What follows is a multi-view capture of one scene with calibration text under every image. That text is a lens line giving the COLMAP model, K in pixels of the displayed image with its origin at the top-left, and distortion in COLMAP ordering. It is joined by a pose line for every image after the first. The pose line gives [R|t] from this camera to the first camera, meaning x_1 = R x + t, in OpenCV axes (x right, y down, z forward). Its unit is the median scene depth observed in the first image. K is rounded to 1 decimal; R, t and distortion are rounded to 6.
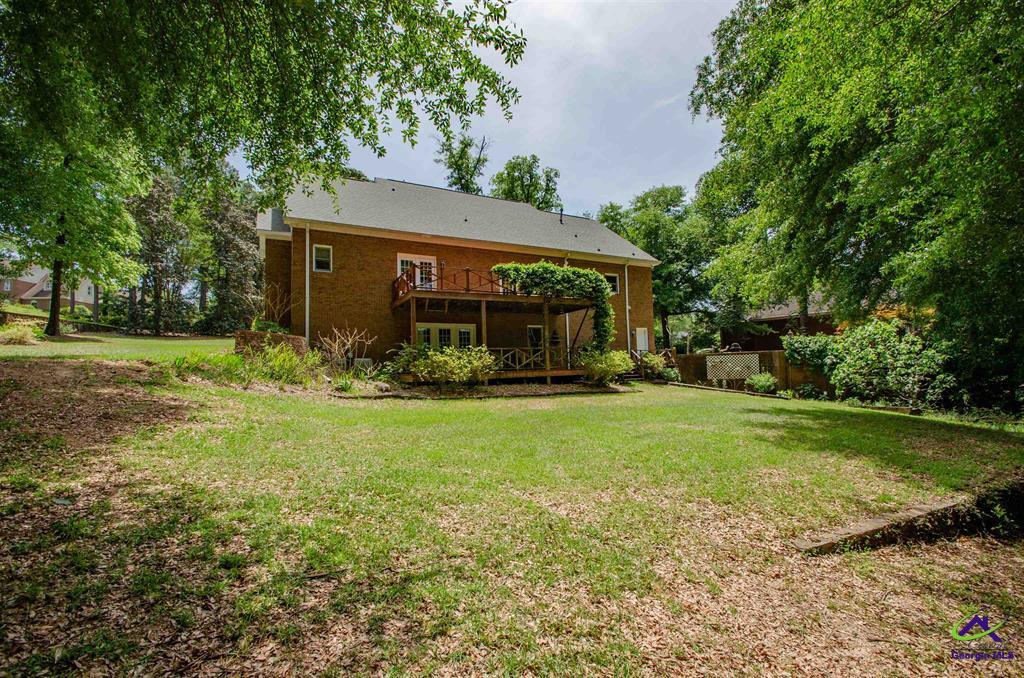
lens RADIAL K [[453.3, 0, 512.7], [0, 453.3, 339.6], [0, 0, 1]] dist [0.000365, -0.006083]
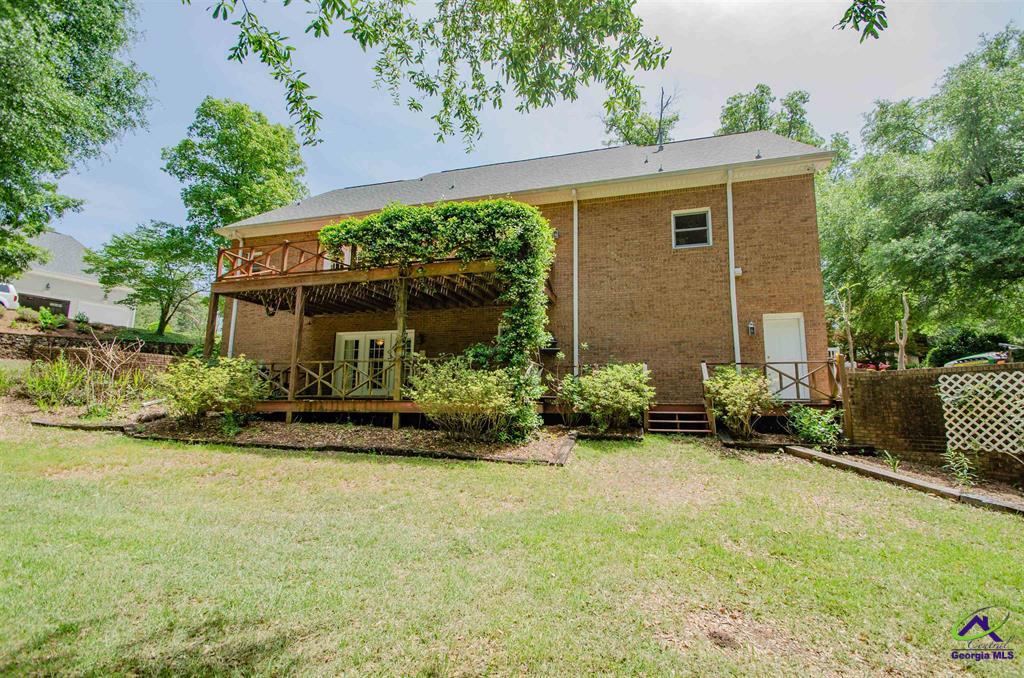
lens RADIAL K [[453.3, 0, 514.0], [0, 453.3, 340.5], [0, 0, 1]] dist [0.000365, -0.006083]
pose [[0.731405, -0.063212, -0.679007, 0.501022], [0.018668, 0.997177, -0.072723, 0.034945], [0.681688, 0.040514, 0.730521, 0.647670]]
